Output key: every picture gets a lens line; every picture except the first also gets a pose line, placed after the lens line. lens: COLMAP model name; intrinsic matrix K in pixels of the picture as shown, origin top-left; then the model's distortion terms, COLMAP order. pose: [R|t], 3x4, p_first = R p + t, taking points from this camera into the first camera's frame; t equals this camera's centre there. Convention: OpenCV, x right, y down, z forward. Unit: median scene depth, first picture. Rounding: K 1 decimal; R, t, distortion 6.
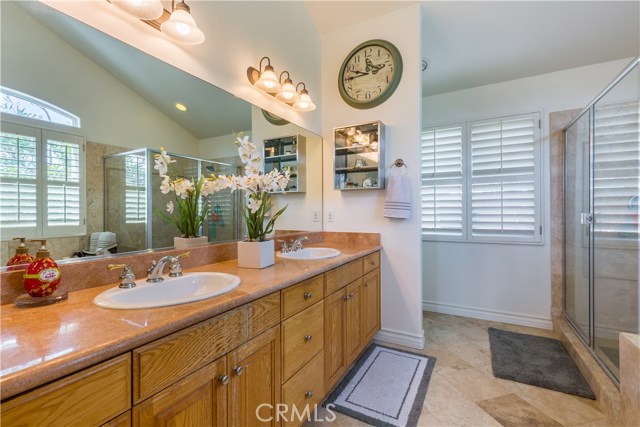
lens RADIAL K [[282.6, 0, 320.0], [0, 282.6, 213.5], [0, 0, 1]] dist [0.001322, -0.000303]
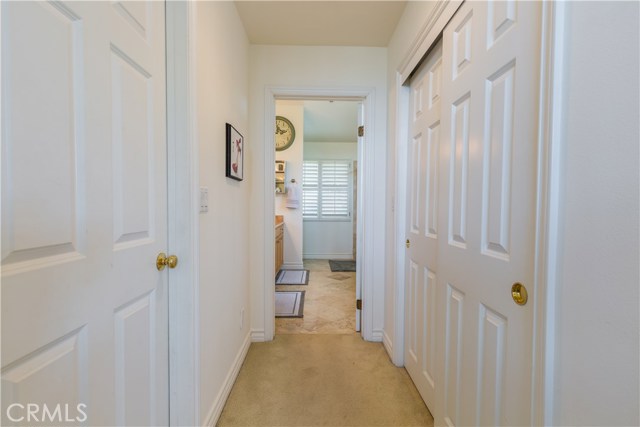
lens RADIAL K [[282.6, 0, 320.0], [0, 282.6, 213.5], [0, 0, 1]] dist [0.001322, -0.000303]
pose [[0.866076, -0.002520, 0.499906, -0.555750], [-0.011049, 0.999647, 0.024181, 0.004925], [-0.499790, -0.026466, 0.865742, -0.845647]]
